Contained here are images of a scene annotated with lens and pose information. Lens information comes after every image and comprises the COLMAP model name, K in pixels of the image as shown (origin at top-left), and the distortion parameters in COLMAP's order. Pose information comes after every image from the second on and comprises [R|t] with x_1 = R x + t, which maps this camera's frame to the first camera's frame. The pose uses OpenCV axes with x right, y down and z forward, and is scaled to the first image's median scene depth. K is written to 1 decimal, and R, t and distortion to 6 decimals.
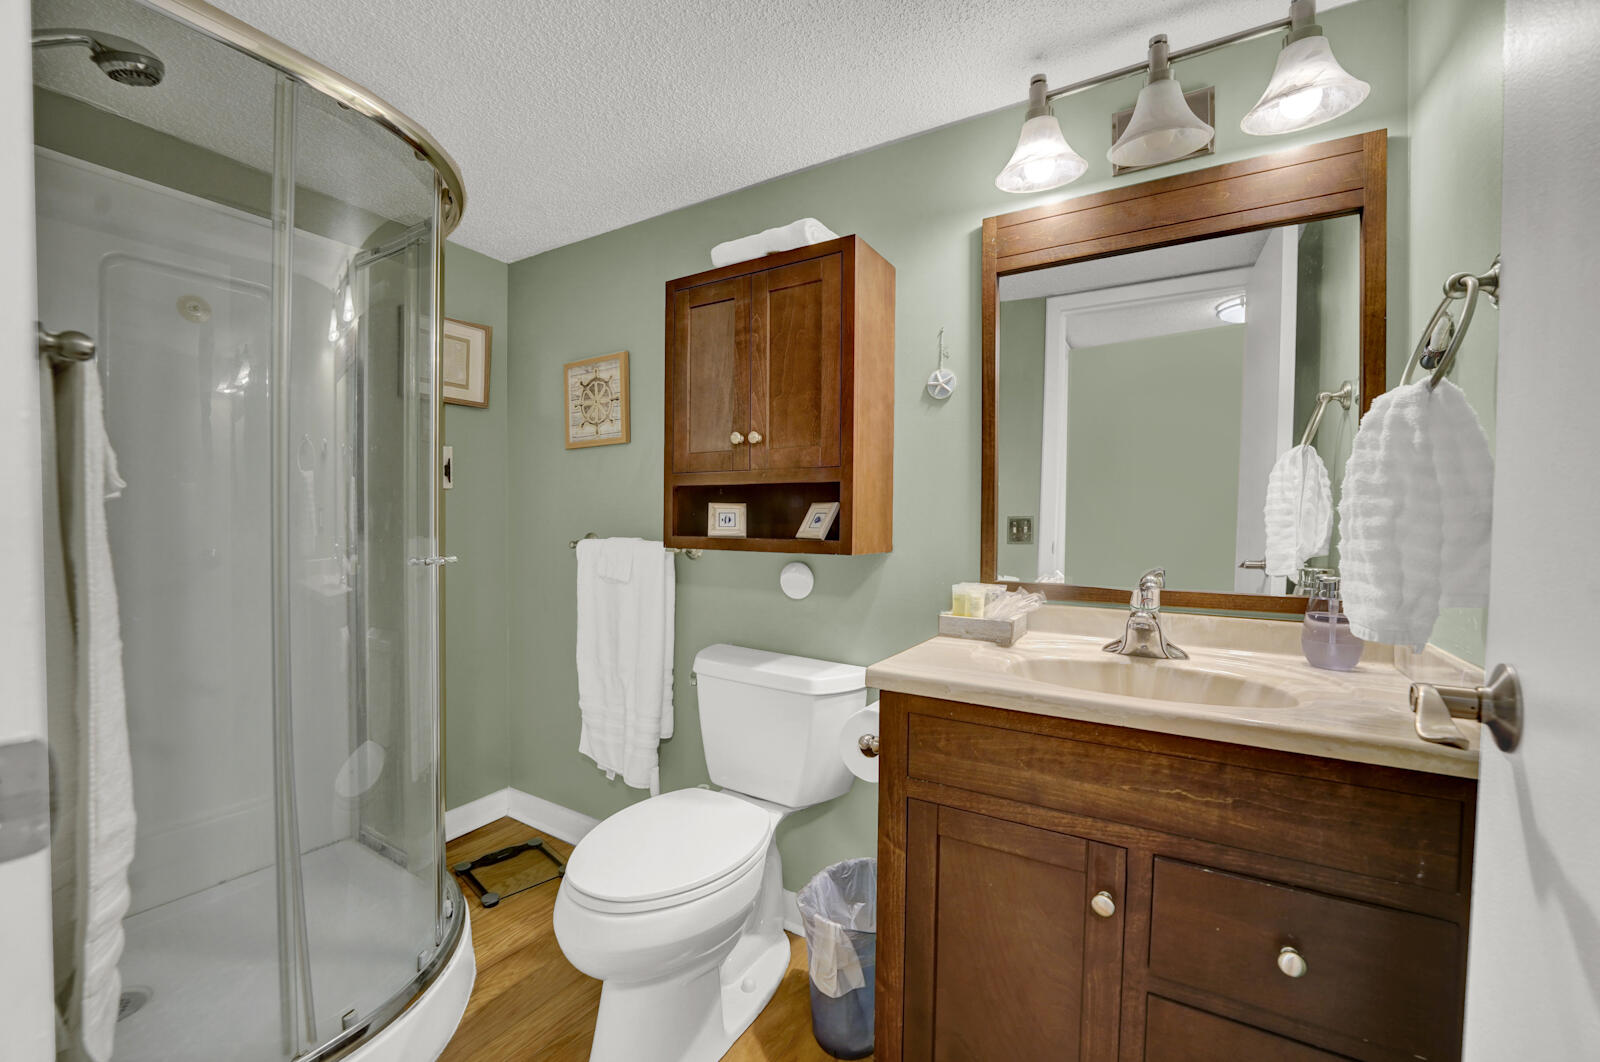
lens RADIAL K [[651.4, 0, 809.7], [0, 651.4, 536.2], [0, 0, 1]] dist [-0.031261, 0.004712]
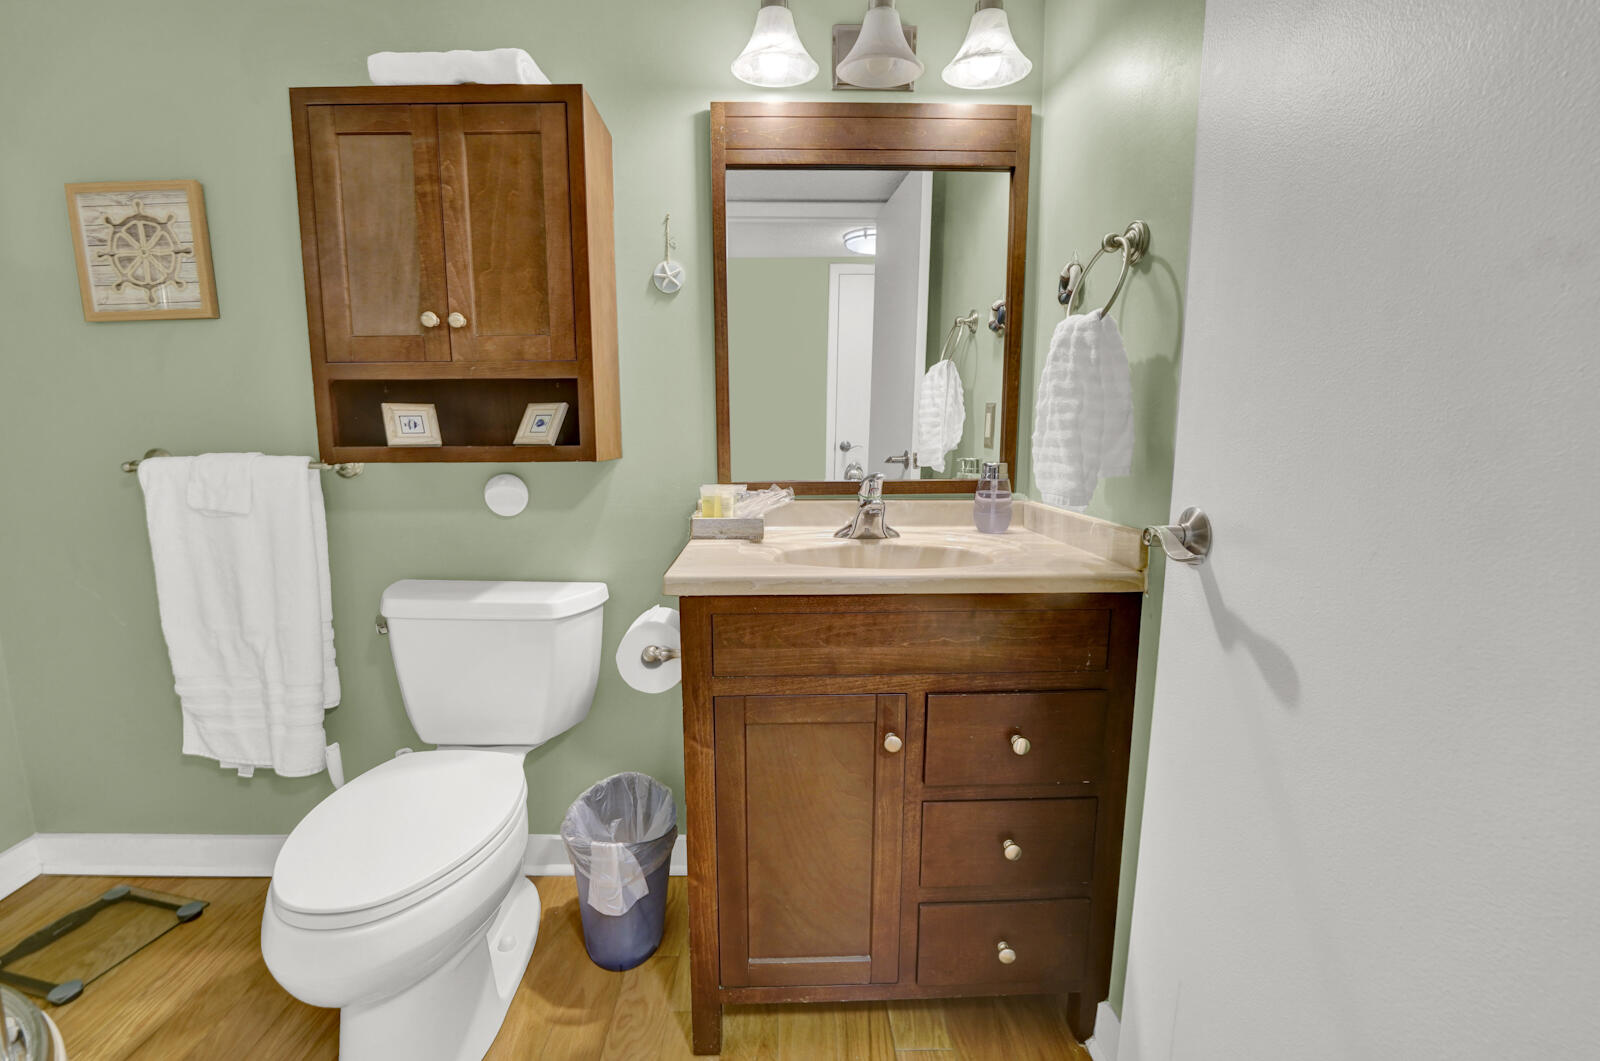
lens RADIAL K [[651.4, 0, 802.8], [0, 651.4, 525.9], [0, 0, 1]] dist [-0.031261, 0.004712]
pose [[0.837878, -0.090111, 0.538368, -0.187683], [0.024199, 0.991442, 0.128284, 0.009685], [-0.545321, -0.094458, 0.832888, 0.079637]]
